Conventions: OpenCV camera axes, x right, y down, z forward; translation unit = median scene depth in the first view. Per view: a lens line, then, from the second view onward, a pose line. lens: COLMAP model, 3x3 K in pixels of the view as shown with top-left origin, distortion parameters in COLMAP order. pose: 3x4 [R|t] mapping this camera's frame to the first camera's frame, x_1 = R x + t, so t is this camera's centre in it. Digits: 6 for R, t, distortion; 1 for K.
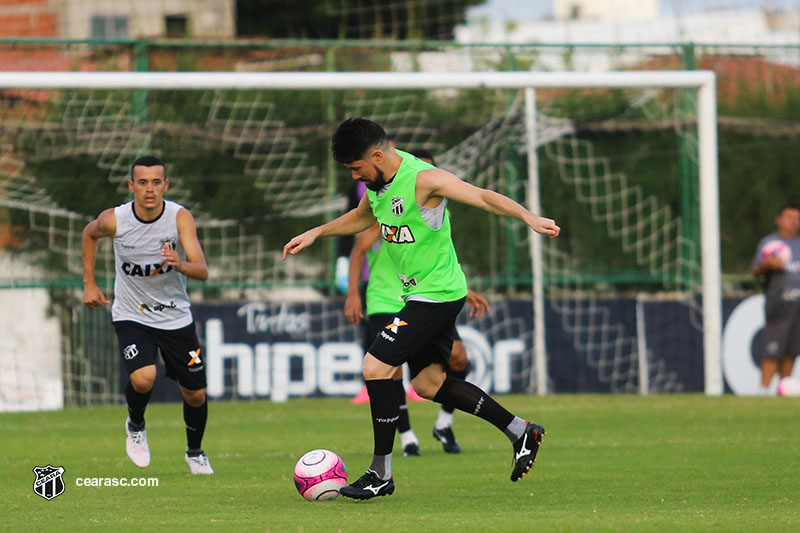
lens RADIAL K [[4619.0, 0, 400.0], [0, 4619.0, 265.9], [0, 0, 1]] dist [0.425788, 0.000000]
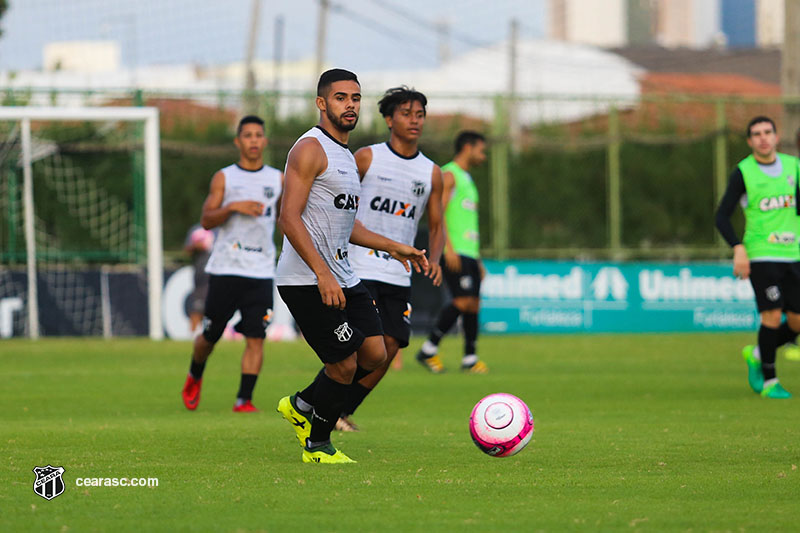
lens RADIAL K [[4190.1, 0, 399.1], [0, 4190.1, 266.0], [0, 0, 1]] dist [0.334383, 0.000000]
pose [[0.992539, 0.003091, 0.121888, -0.014658], [-0.002865, 0.999994, -0.002026, 0.008248], [-0.121893, 0.001661, 0.992542, -0.278806]]
